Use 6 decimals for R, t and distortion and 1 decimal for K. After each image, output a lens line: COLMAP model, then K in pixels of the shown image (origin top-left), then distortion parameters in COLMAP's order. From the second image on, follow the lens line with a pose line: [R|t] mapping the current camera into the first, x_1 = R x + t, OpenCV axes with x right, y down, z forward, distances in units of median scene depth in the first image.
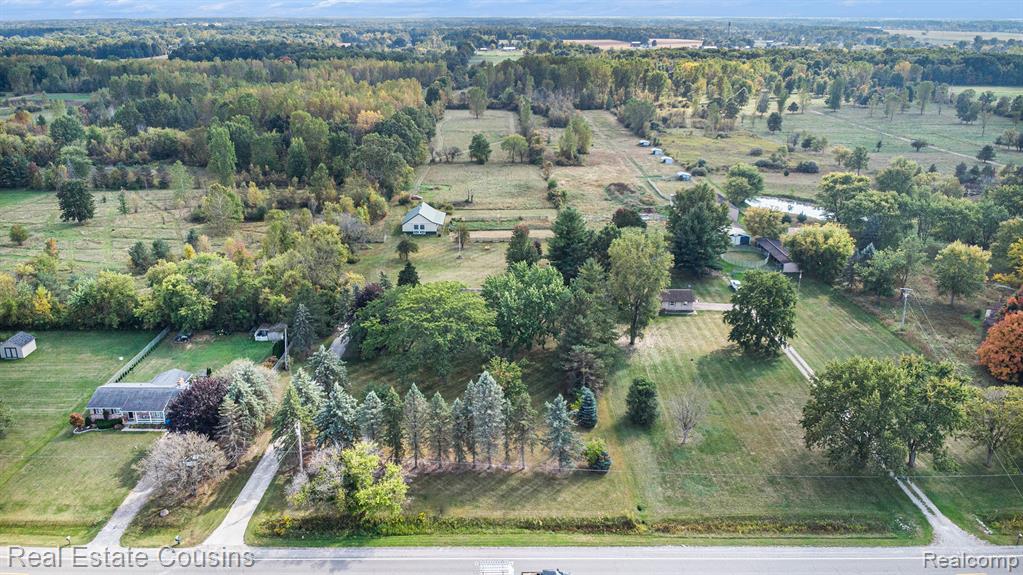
lens RADIAL K [[741.4, 0, 504.3], [0, 741.4, 267.7], [0, 0, 1]] dist [0.050237, -0.076530]
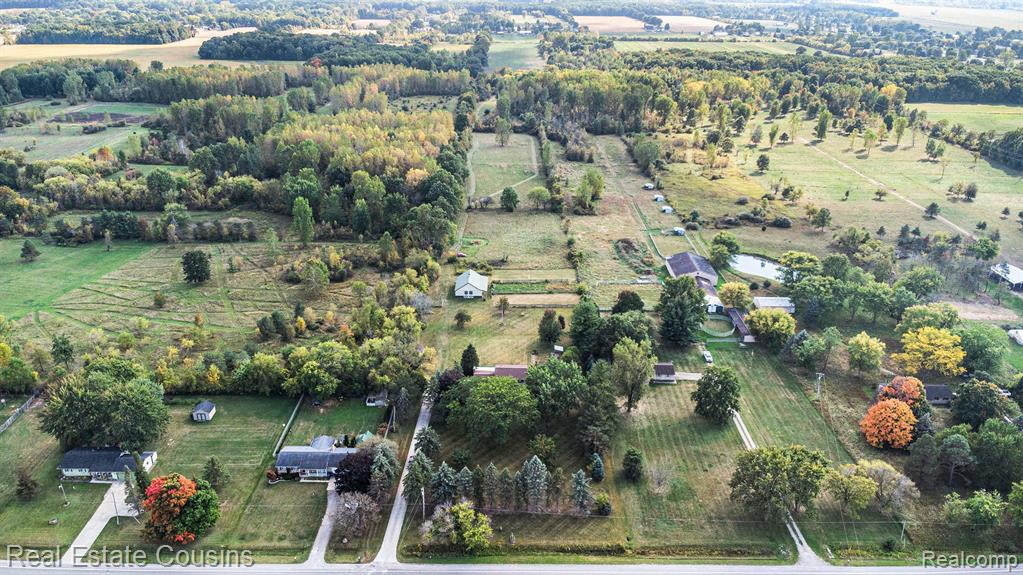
lens RADIAL K [[735.8, 0, 511.5], [0, 735.8, 287.5], [0, 0, 1]] dist [0.035796, -0.044817]
pose [[0.999968, -0.001003, -0.007996, -0.036780], [0.001647, 0.996721, 0.080903, -0.206938], [0.007888, -0.080914, 0.996690, -0.336628]]
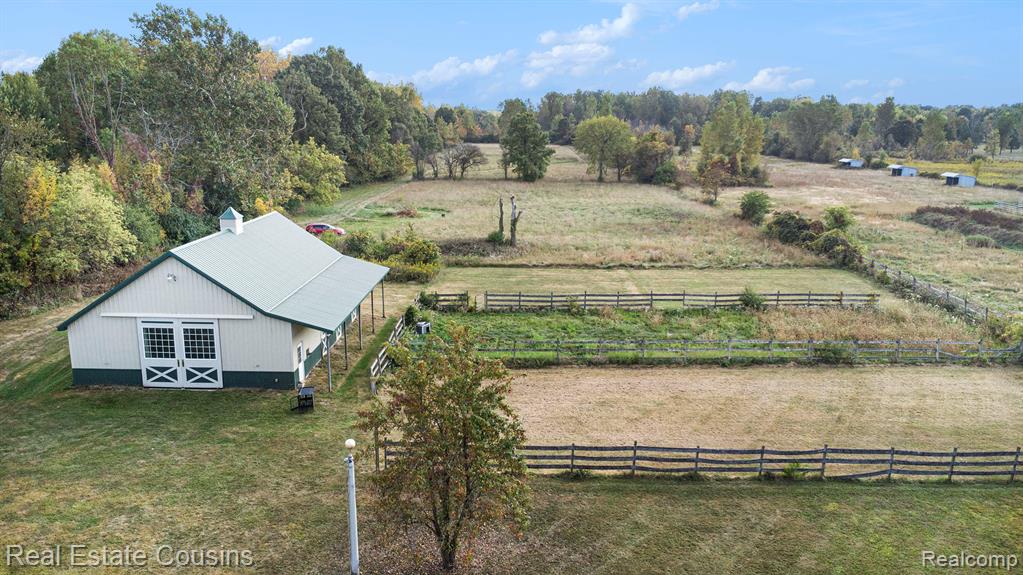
lens RADIAL K [[735.8, 0, 511.5], [0, 735.8, 287.5], [0, 0, 1]] dist [0.035796, -0.044817]
pose [[0.999593, 0.015117, -0.024212, -0.053606], [-0.017412, 0.995077, -0.097565, -0.065166], [0.022618, 0.097947, 0.994935, 1.051047]]
